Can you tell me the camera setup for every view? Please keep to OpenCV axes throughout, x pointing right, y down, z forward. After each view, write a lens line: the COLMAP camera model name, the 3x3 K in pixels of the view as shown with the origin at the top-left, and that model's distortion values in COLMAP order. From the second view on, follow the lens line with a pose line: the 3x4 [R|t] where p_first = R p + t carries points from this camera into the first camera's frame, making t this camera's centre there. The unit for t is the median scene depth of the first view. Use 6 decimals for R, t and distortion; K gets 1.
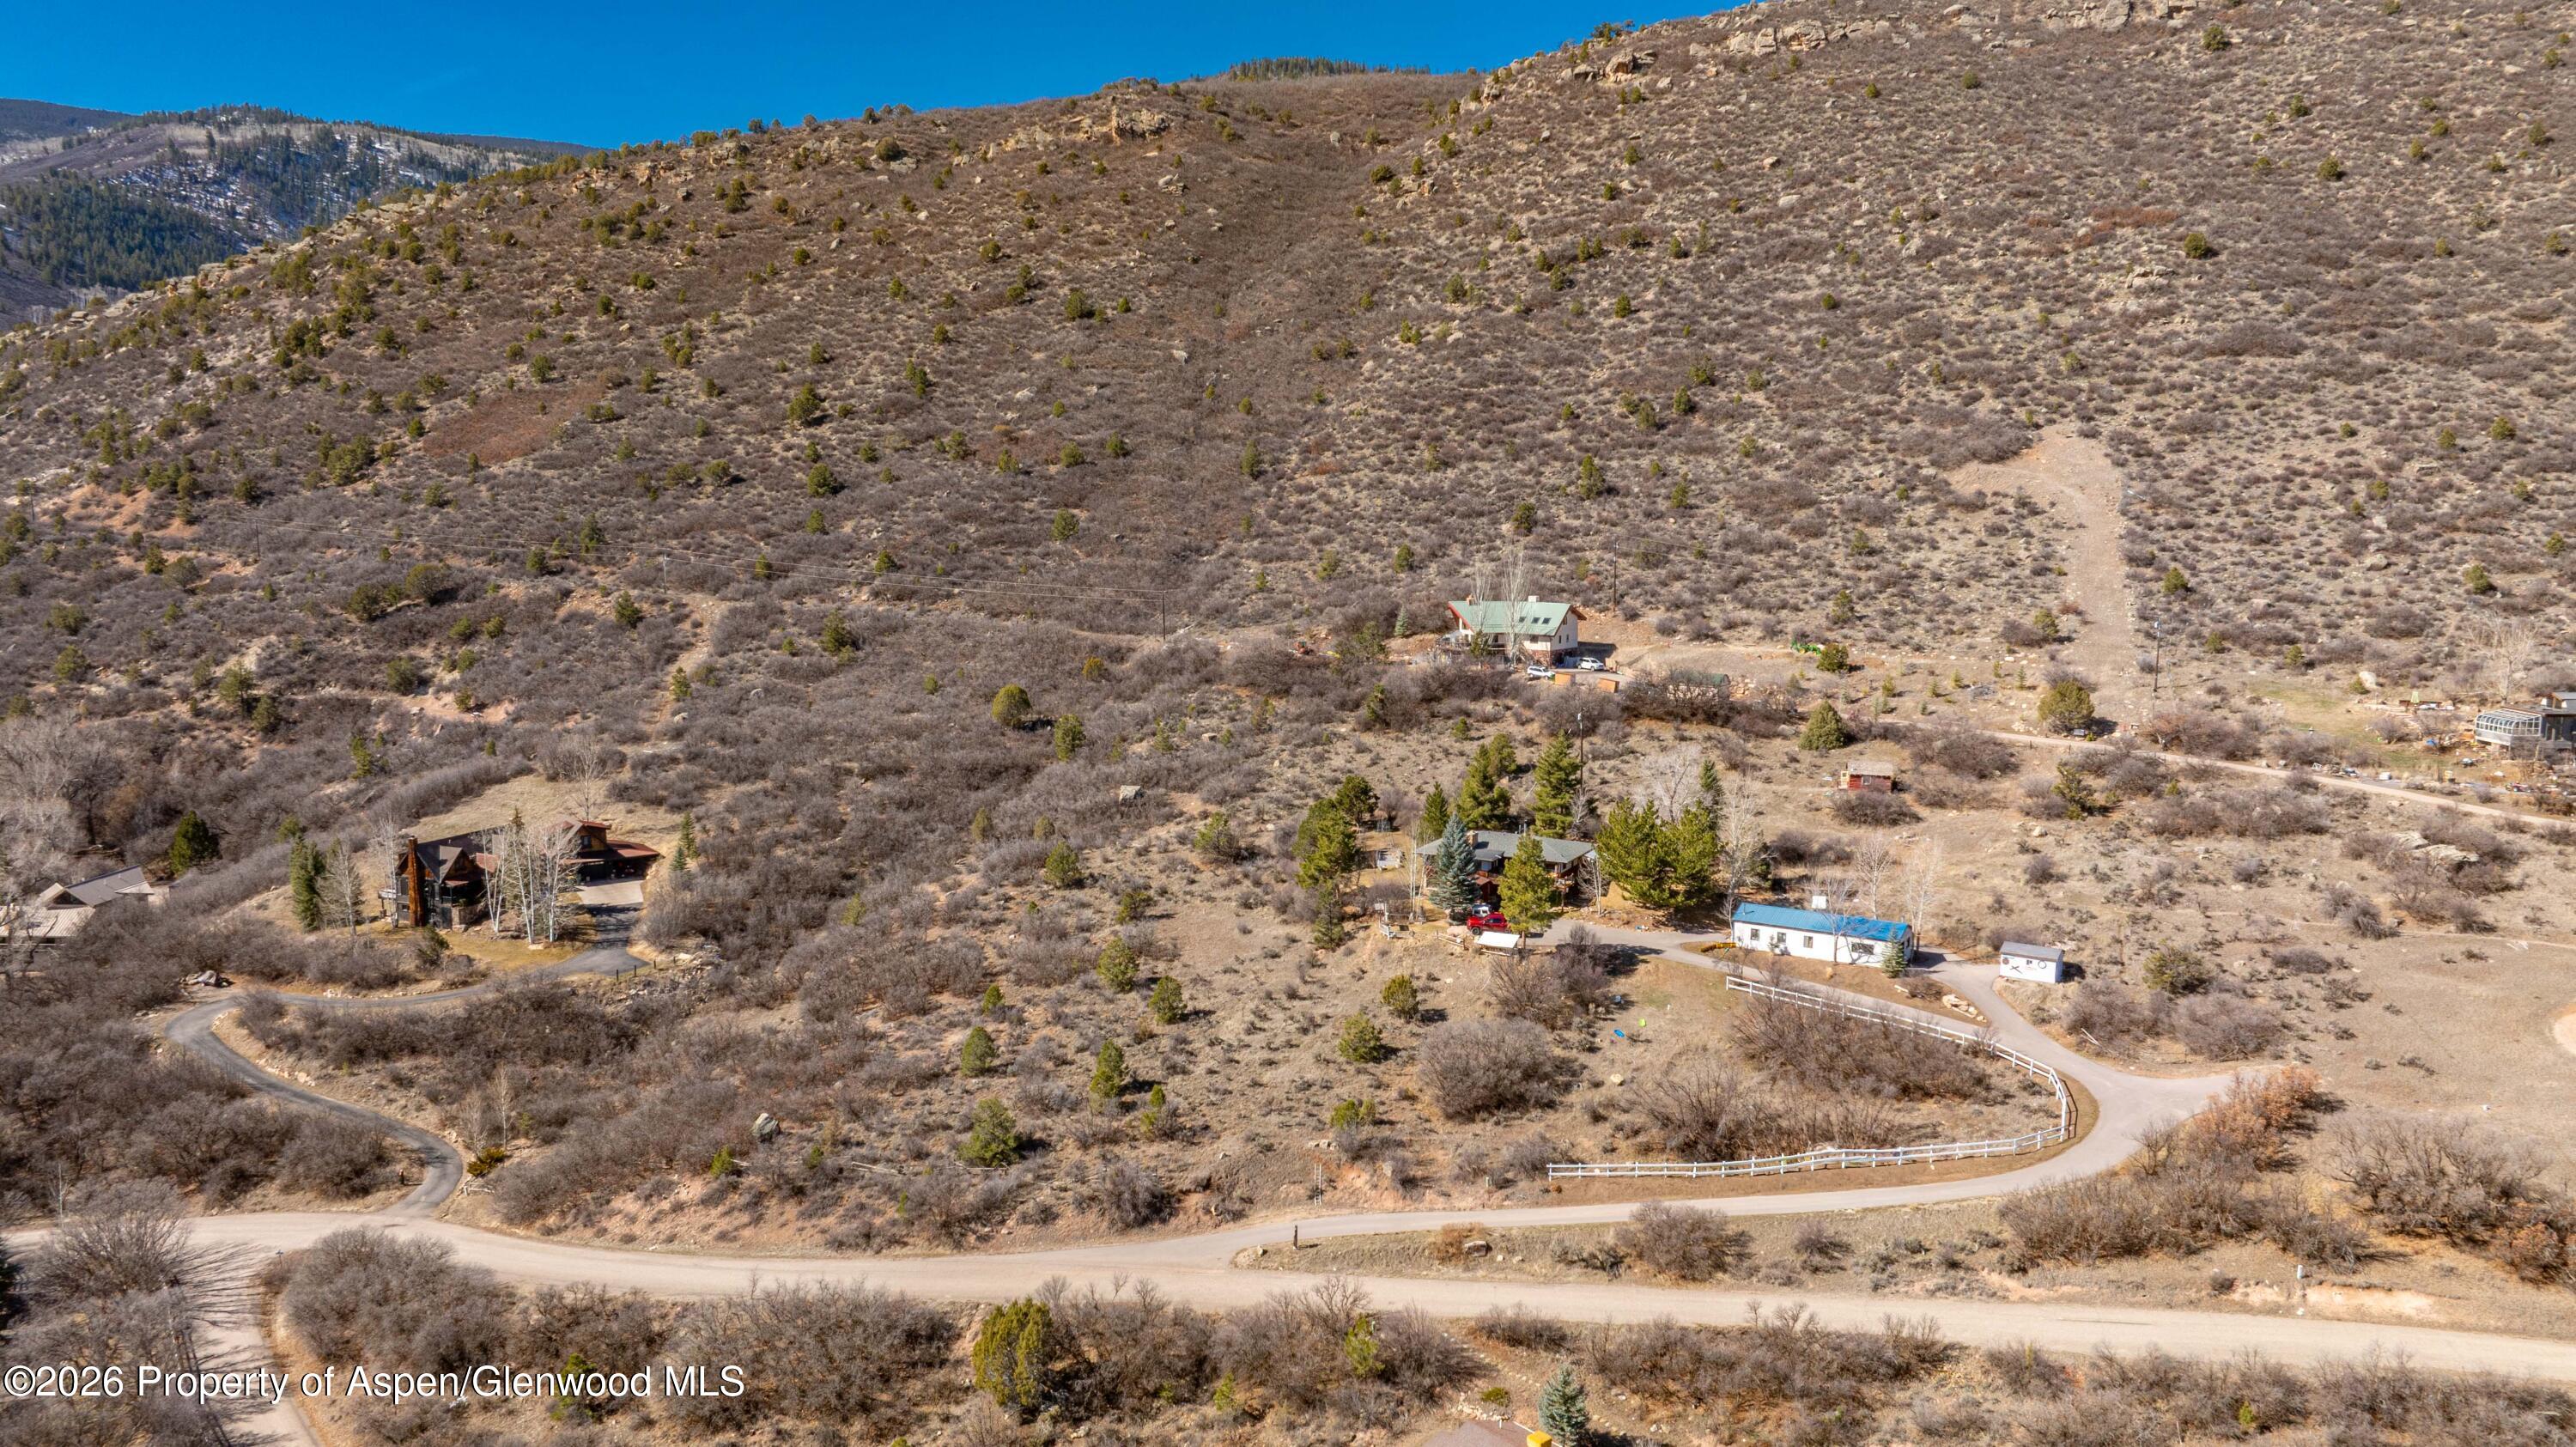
lens RADIAL K [[1788.2, 0, 1285.3], [0, 1788.2, 731.2], [0, 0, 1]] dist [-0.039885, 0.035498]
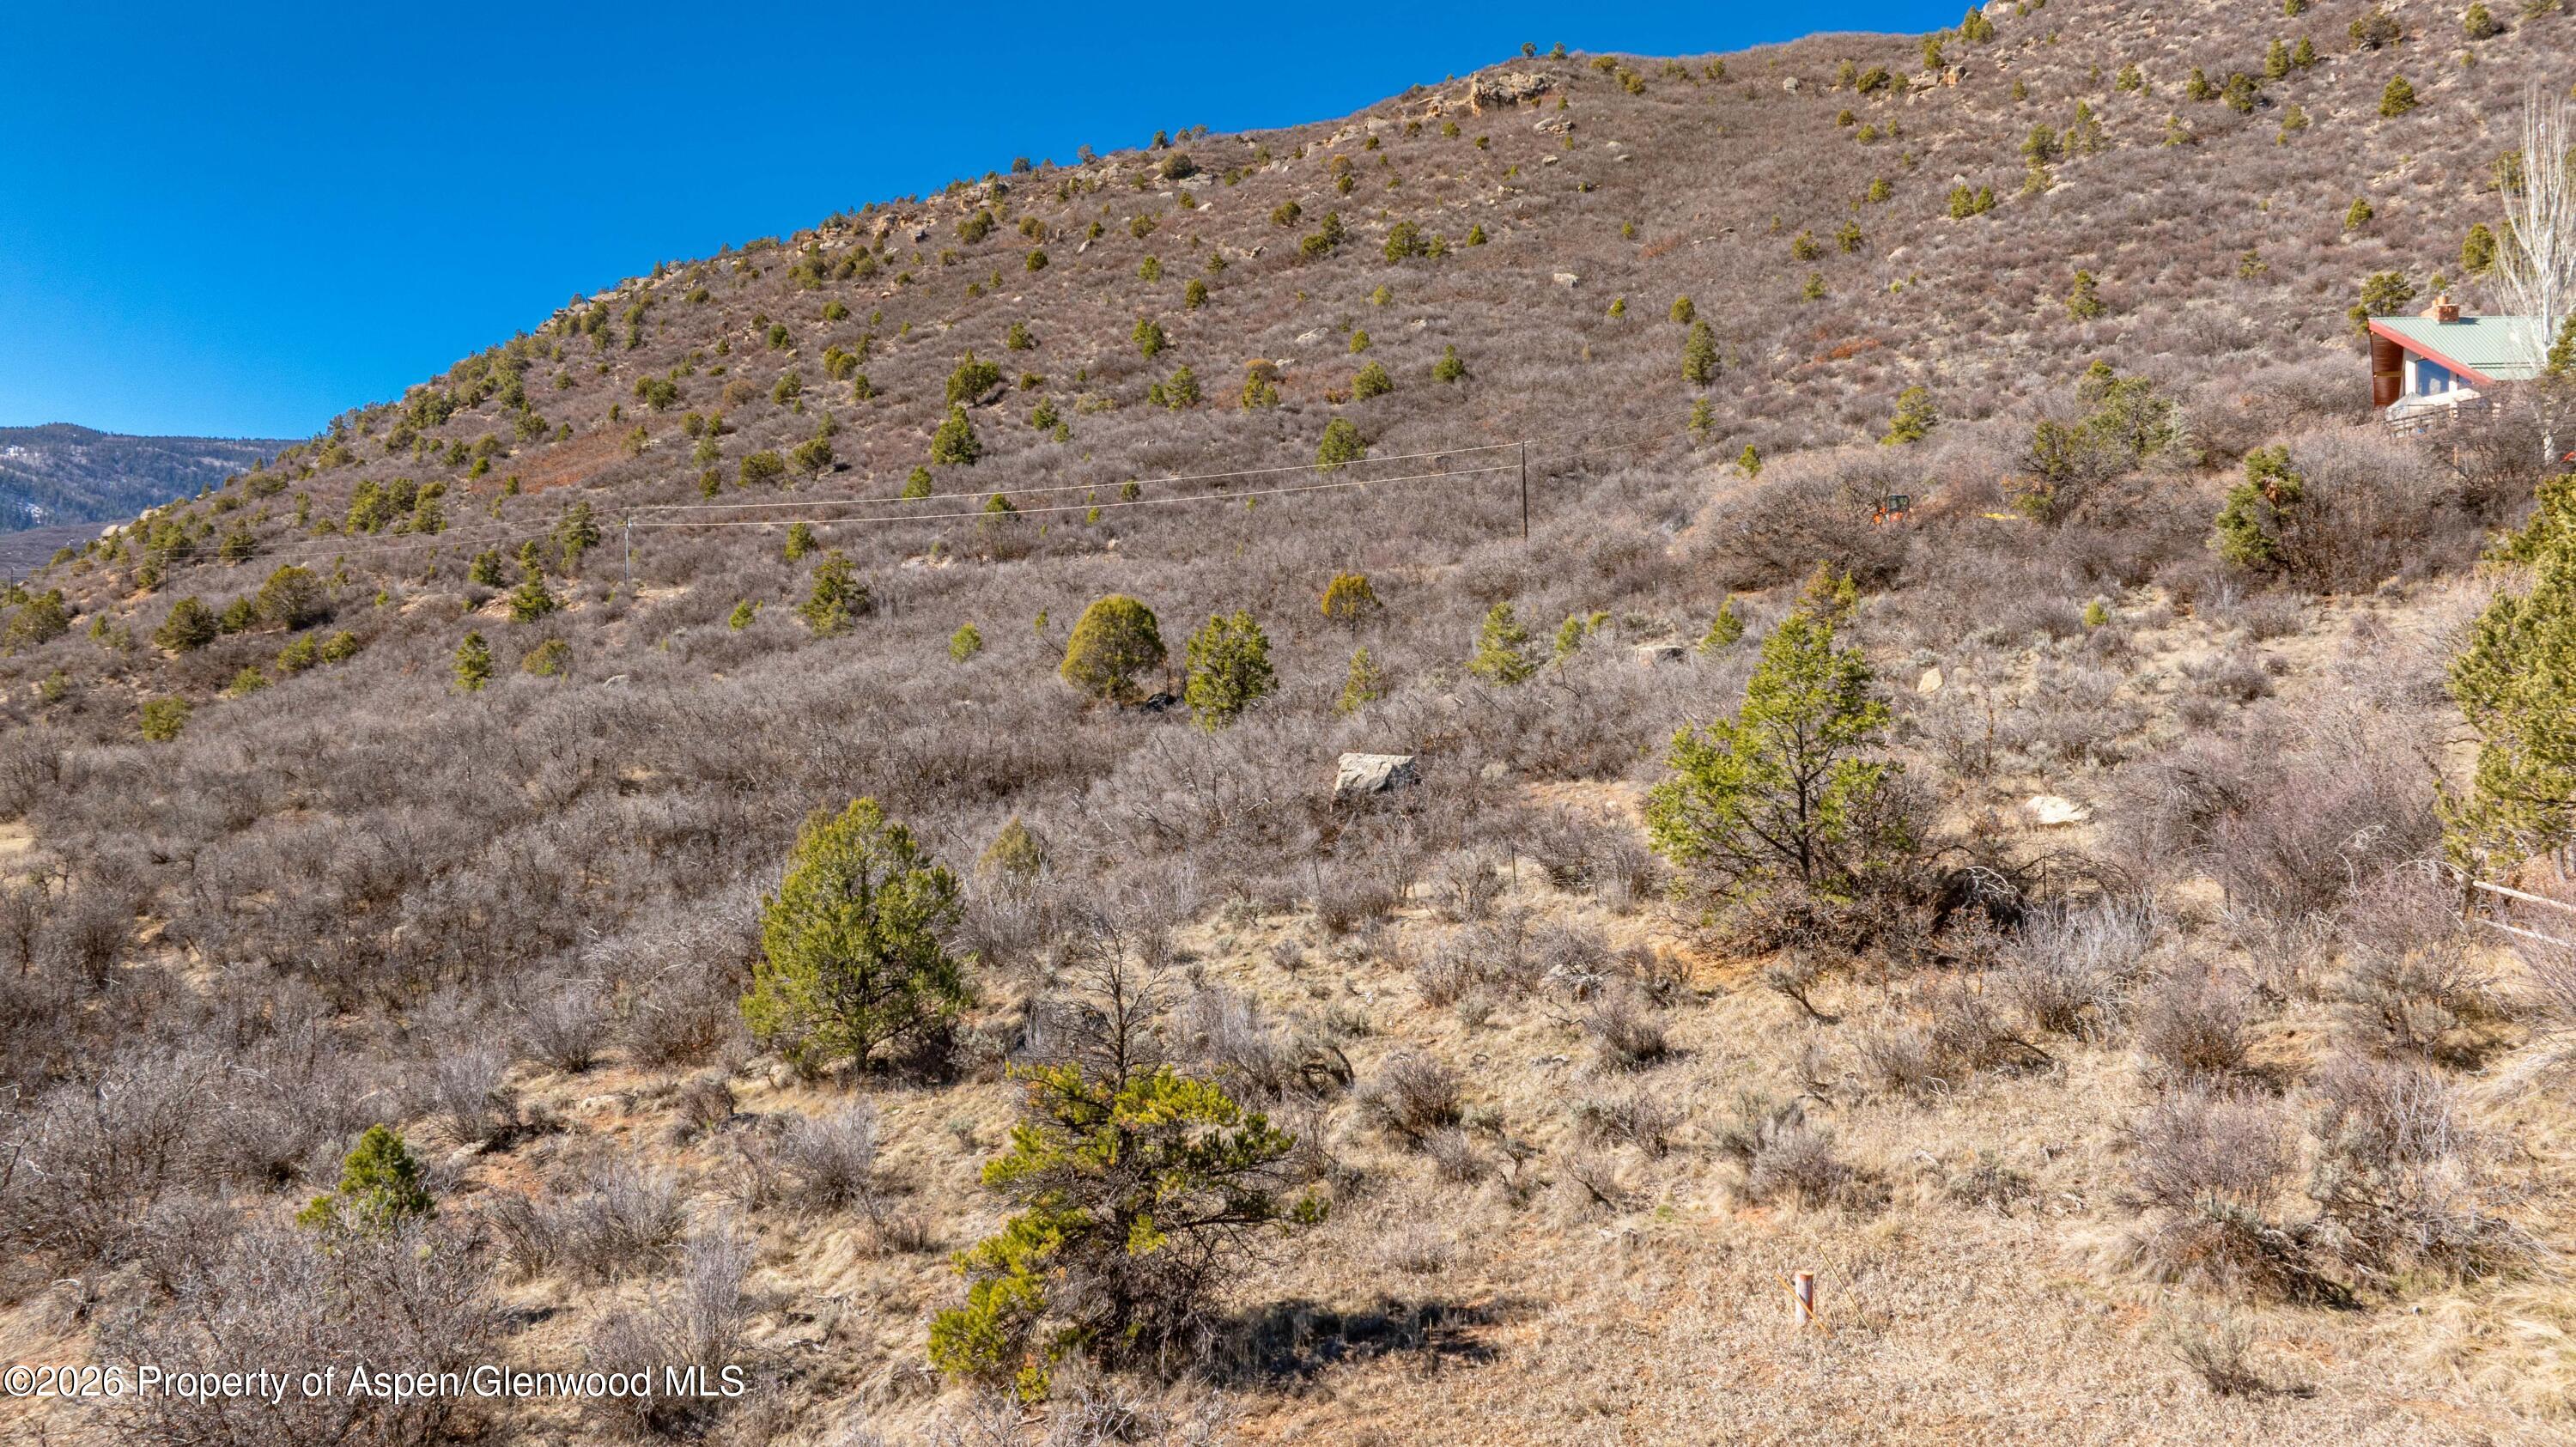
lens RADIAL K [[1788.2, 0, 1288.7], [0, 1788.2, 737.2], [0, 0, 1]] dist [-0.039885, 0.035498]
pose [[0.977510, -0.007387, -0.210761, -0.020867], [-0.026178, 0.987407, -0.156022, 0.034560], [0.209259, 0.158030, 0.965006, 0.359866]]
